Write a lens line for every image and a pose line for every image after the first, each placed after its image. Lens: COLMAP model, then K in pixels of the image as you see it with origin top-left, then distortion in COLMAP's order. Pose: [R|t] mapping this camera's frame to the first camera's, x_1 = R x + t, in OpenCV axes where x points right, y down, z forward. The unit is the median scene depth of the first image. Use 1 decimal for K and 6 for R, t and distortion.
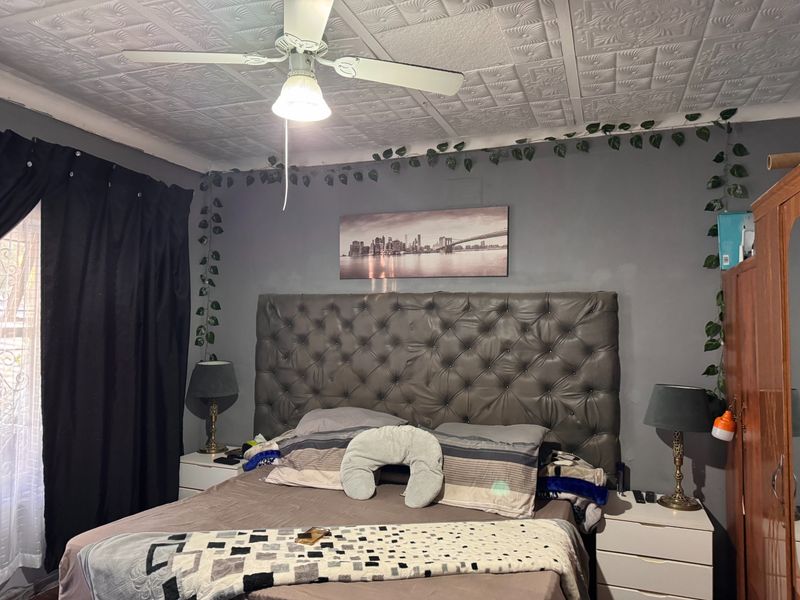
lens RADIAL K [[569.7, 0, 397.2], [0, 569.7, 301.2], [0, 0, 1]] dist [0.084296, -0.094653]
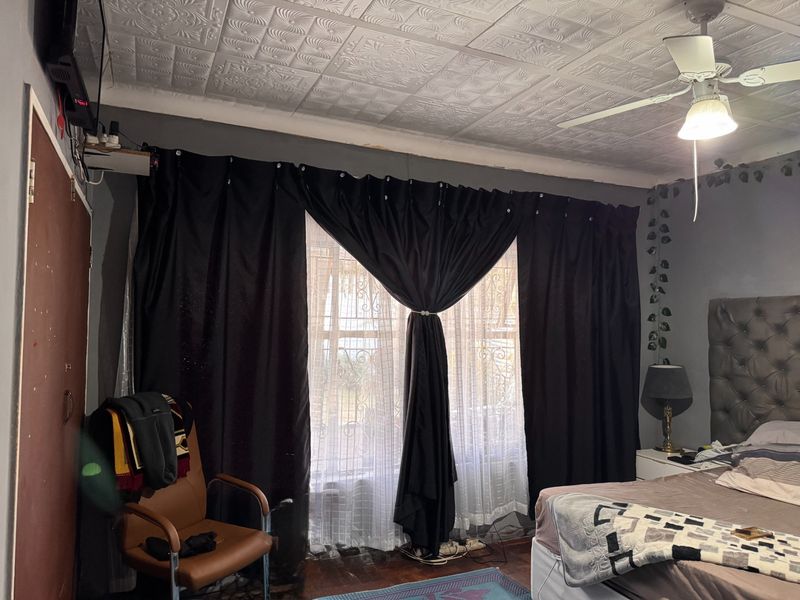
lens RADIAL K [[569.7, 0, 397.2], [0, 569.7, 301.2], [0, 0, 1]] dist [0.084296, -0.094653]
pose [[0.706813, -0.041087, -0.706206, 0.110654], [0.029023, 0.999156, -0.029083, 0.006115], [0.706805, 0.000060, 0.707408, -0.121629]]
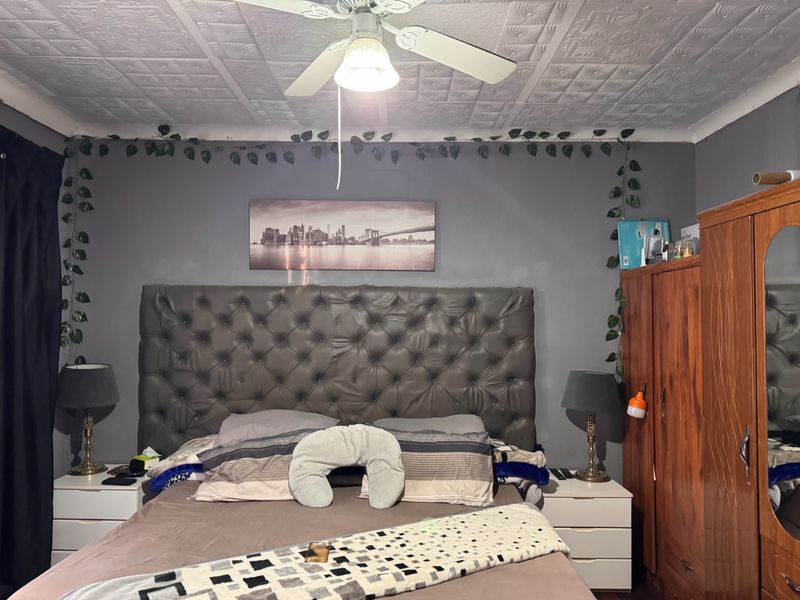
lens RADIAL K [[569.7, 0, 397.2], [0, 569.7, 301.2], [0, 0, 1]] dist [0.084296, -0.094653]
pose [[0.938092, 0.005228, 0.346347, -0.251585], [-0.007850, 0.999950, 0.006166, 0.005524], [-0.346297, -0.008503, 0.938086, 0.082818]]
